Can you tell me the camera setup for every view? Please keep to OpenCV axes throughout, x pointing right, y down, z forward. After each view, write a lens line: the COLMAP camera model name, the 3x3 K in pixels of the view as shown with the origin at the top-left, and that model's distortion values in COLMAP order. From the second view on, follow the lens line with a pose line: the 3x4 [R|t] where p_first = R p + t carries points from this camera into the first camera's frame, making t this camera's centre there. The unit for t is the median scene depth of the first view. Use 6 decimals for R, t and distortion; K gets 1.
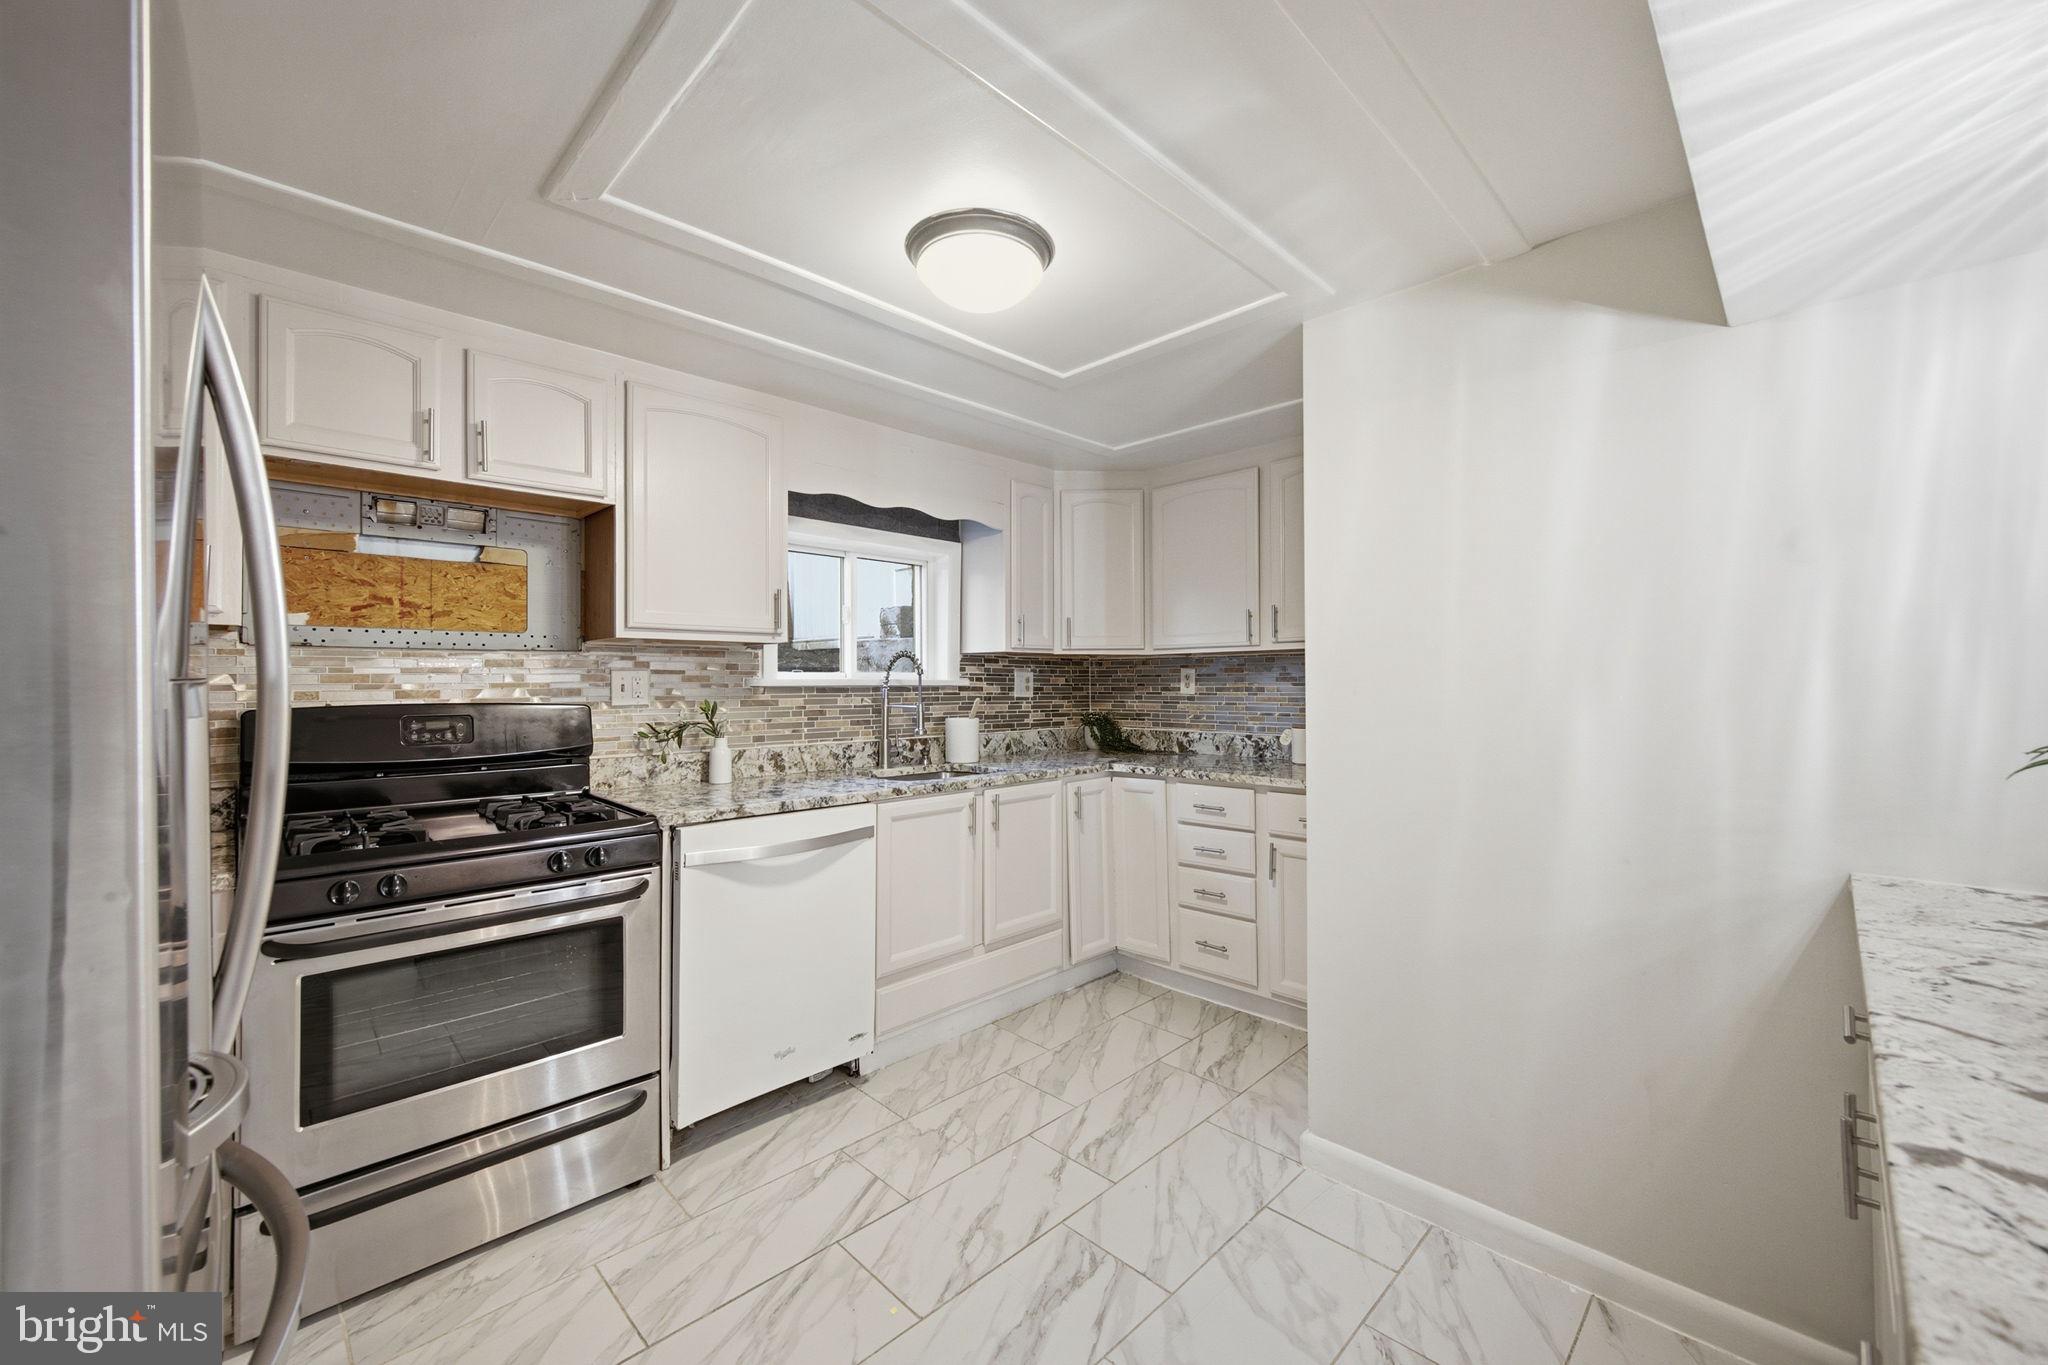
lens RADIAL K [[797.8, 0, 1016.5], [0, 797.8, 677.0], [0, 0, 1]] dist [0.001035, -0.000196]
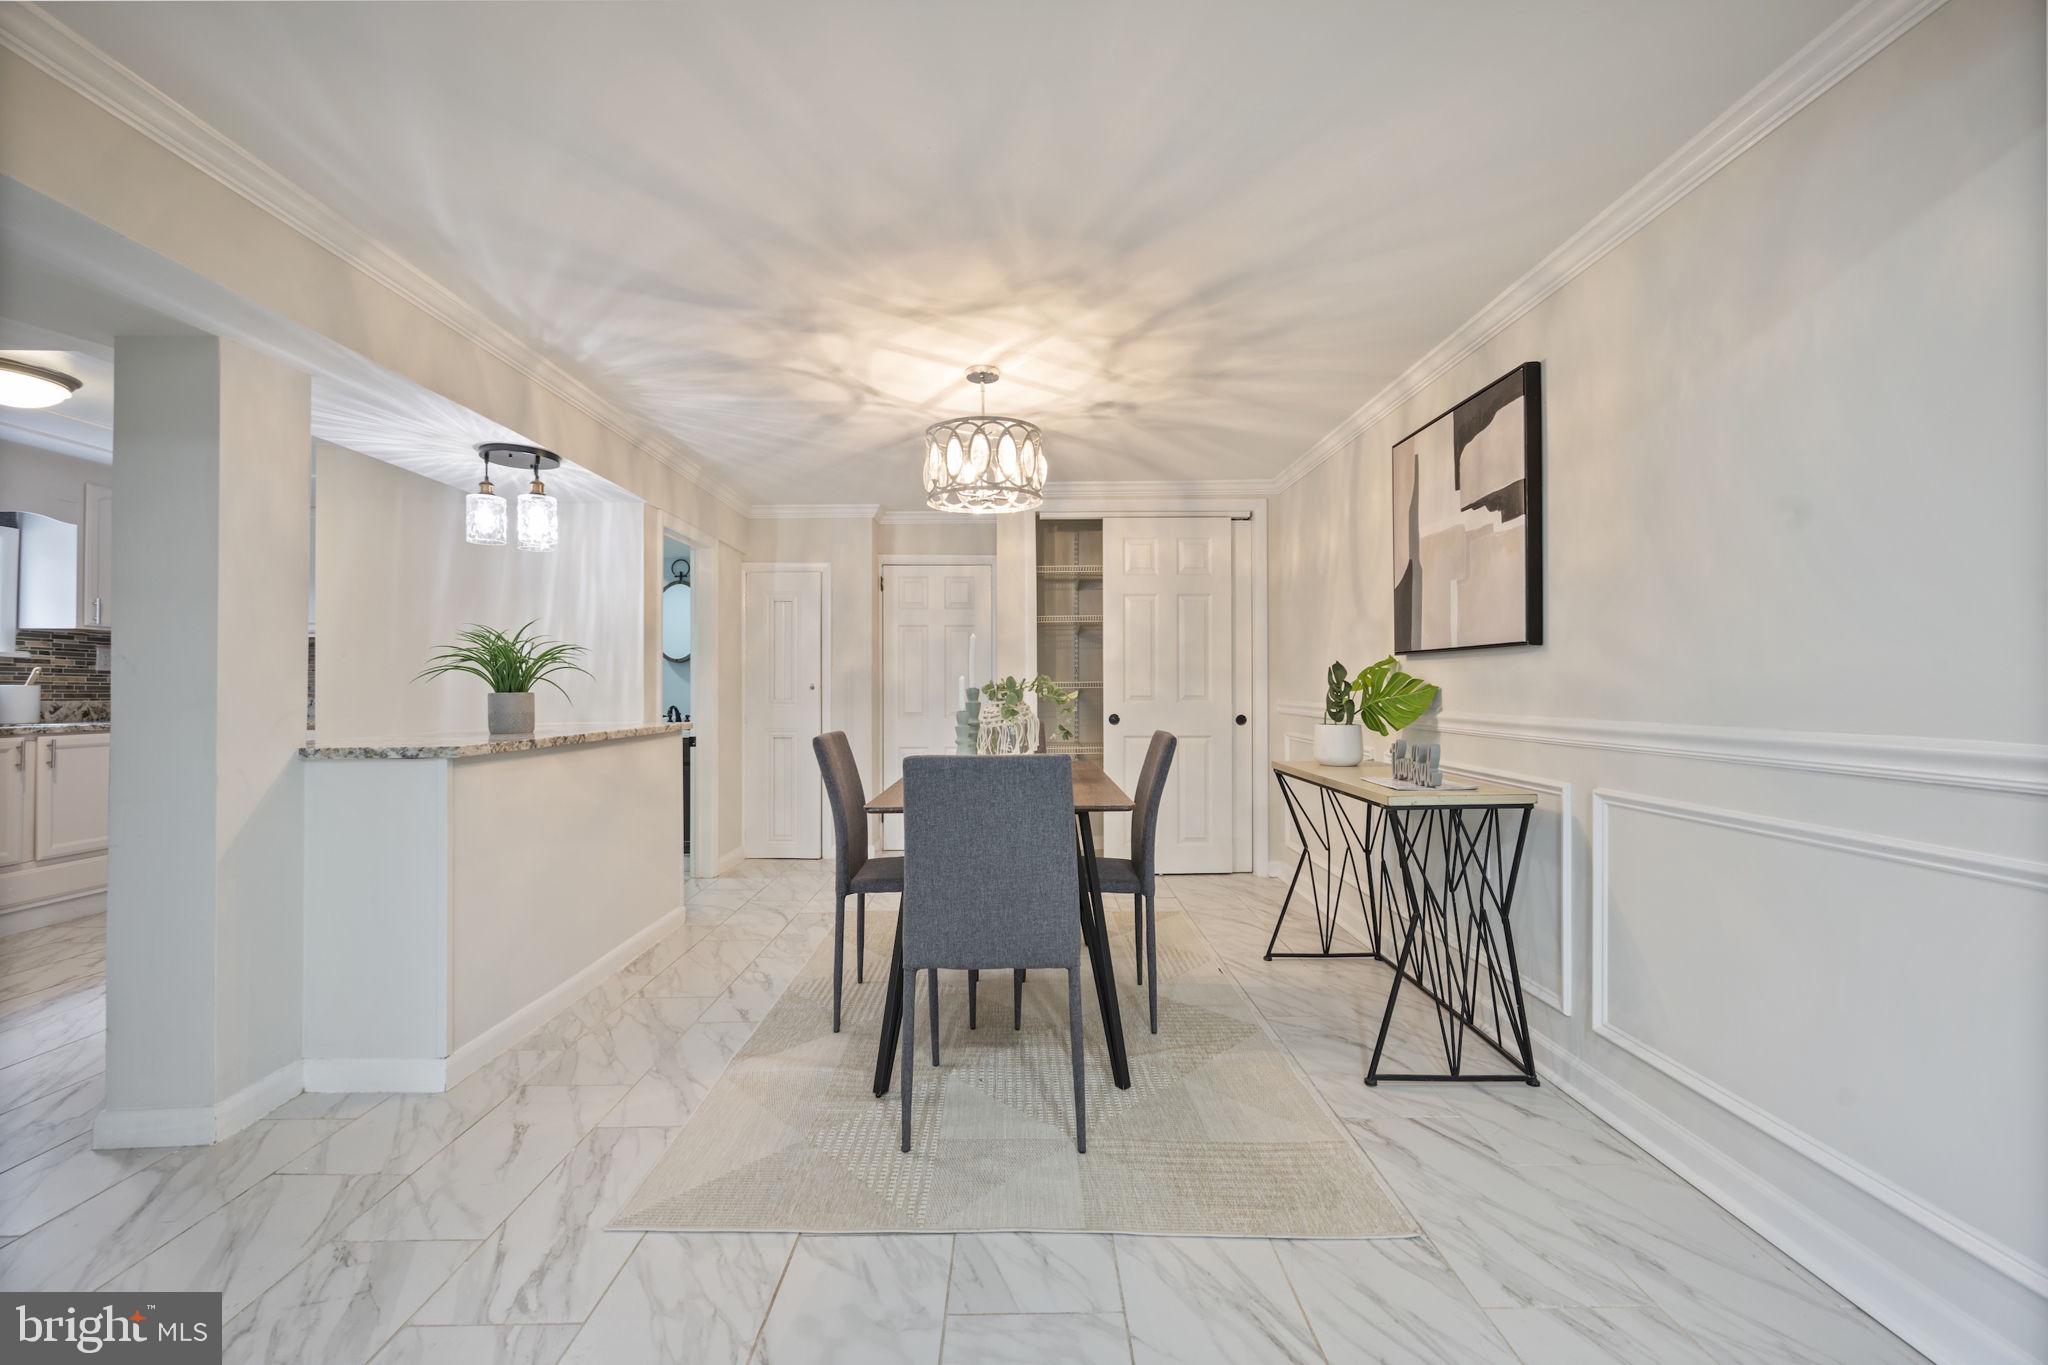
lens RADIAL K [[795.4, 0, 1024.0], [0, 795.4, 682.5], [0, 0, 1]] dist [-0.001365, -0.000084]
pose [[0.696795, 0.006282, 0.717243, 0.127750], [-0.004534, 0.999980, -0.004355, 0.049160], [-0.717256, -0.000217, 0.696809, -0.859774]]
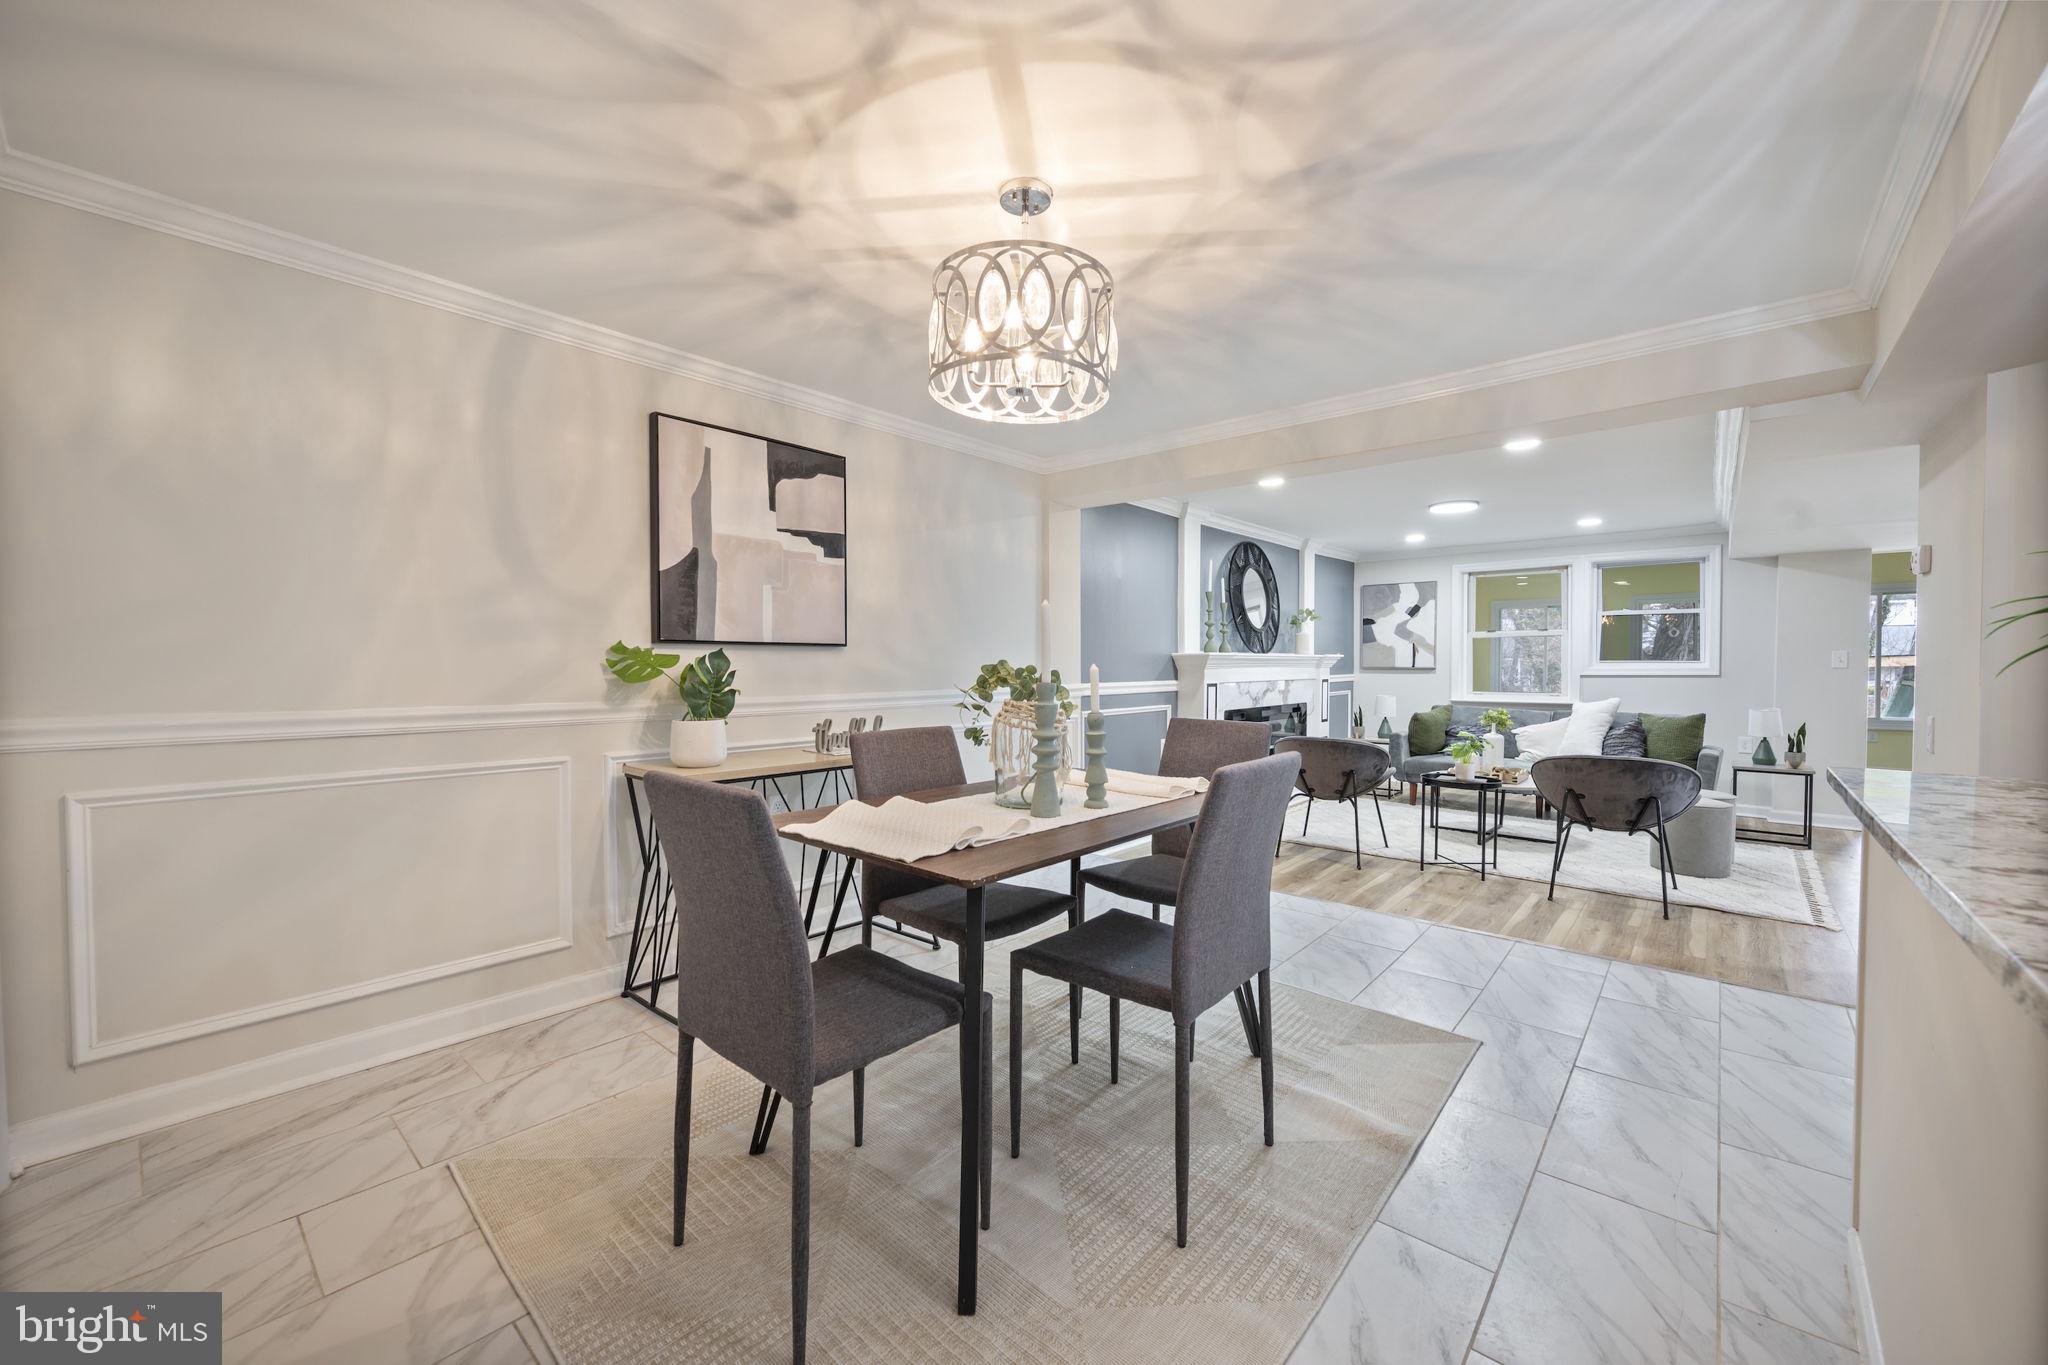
lens RADIAL K [[795.4, 0, 1024.0], [0, 795.4, 682.5], [0, 0, 1]] dist [-0.001365, -0.000084]
pose [[-0.997254, 0.009146, -0.073486, 0.773742], [0.007771, 0.999790, 0.018987, 0.040759], [0.073644, 0.018364, -0.997115, 0.364096]]
